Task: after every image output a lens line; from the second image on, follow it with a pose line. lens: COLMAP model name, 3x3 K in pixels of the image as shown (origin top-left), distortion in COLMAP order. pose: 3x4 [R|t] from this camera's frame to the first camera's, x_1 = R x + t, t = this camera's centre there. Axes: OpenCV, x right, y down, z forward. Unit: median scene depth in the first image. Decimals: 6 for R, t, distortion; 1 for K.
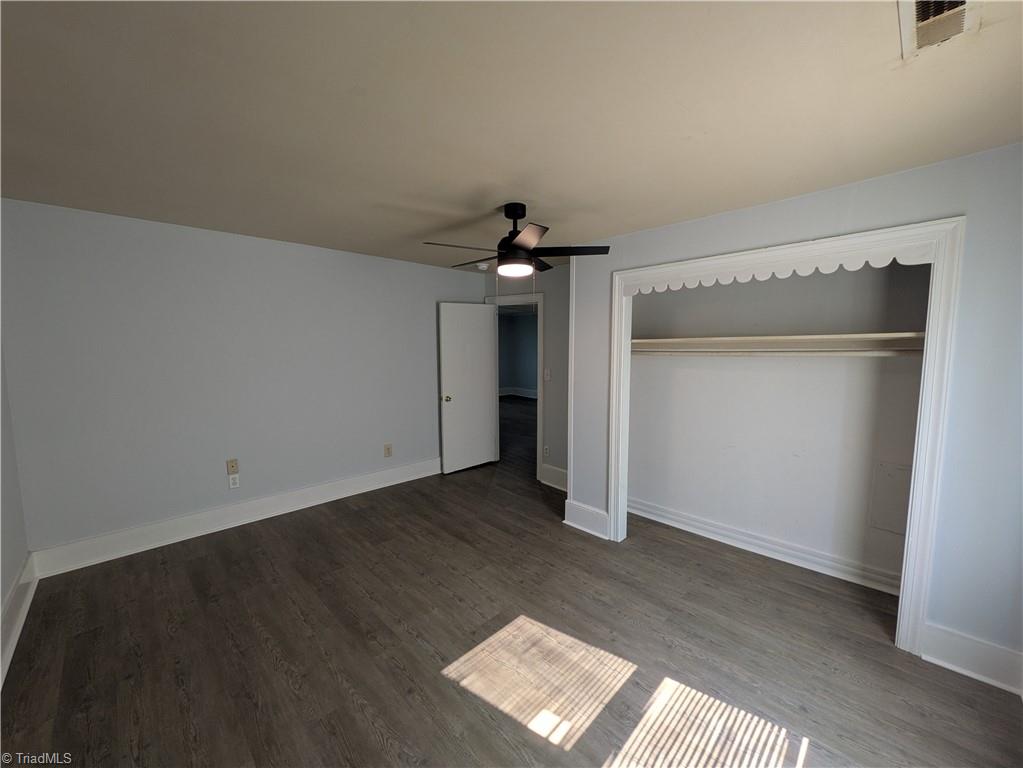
lens RADIAL K [[404.5, 0, 511.0], [0, 404.5, 380.8], [0, 0, 1]] dist [0.003799, -0.000044]
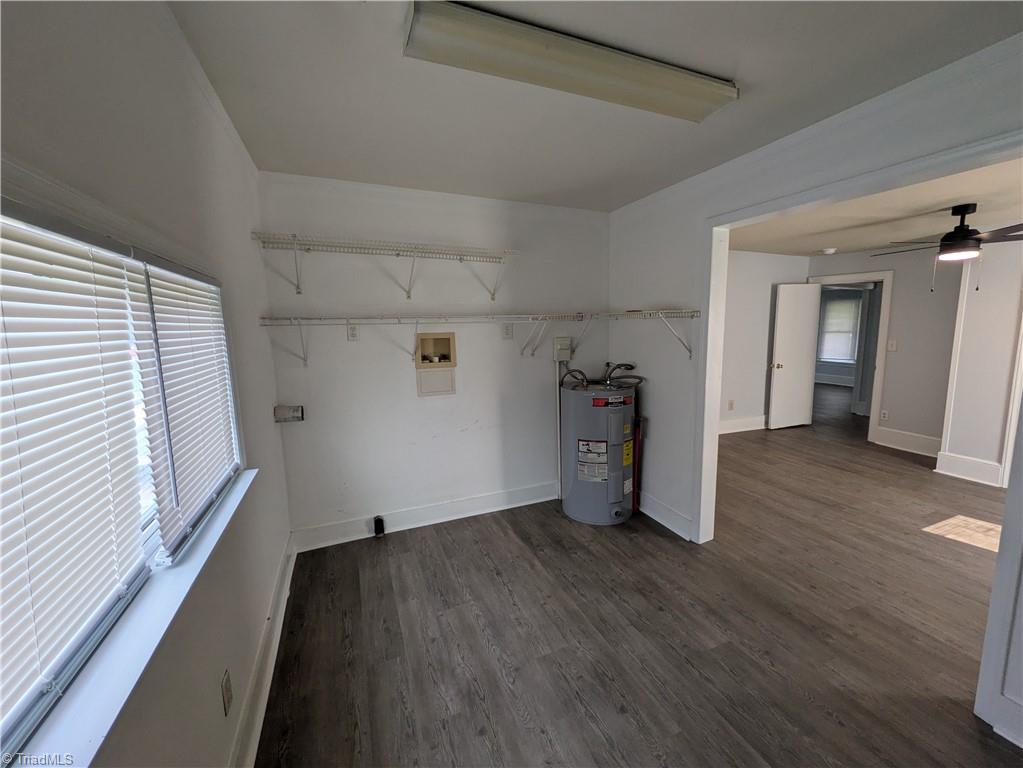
lens RADIAL K [[404.5, 0, 509.6], [0, 404.5, 384.6], [0, 0, 1]] dist [0.003799, -0.000044]
pose [[0.922044, 0.037454, -0.385269, -0.600912], [-0.017510, 0.998325, 0.055147, 0.066301], [0.386689, -0.044102, 0.921155, -0.574406]]
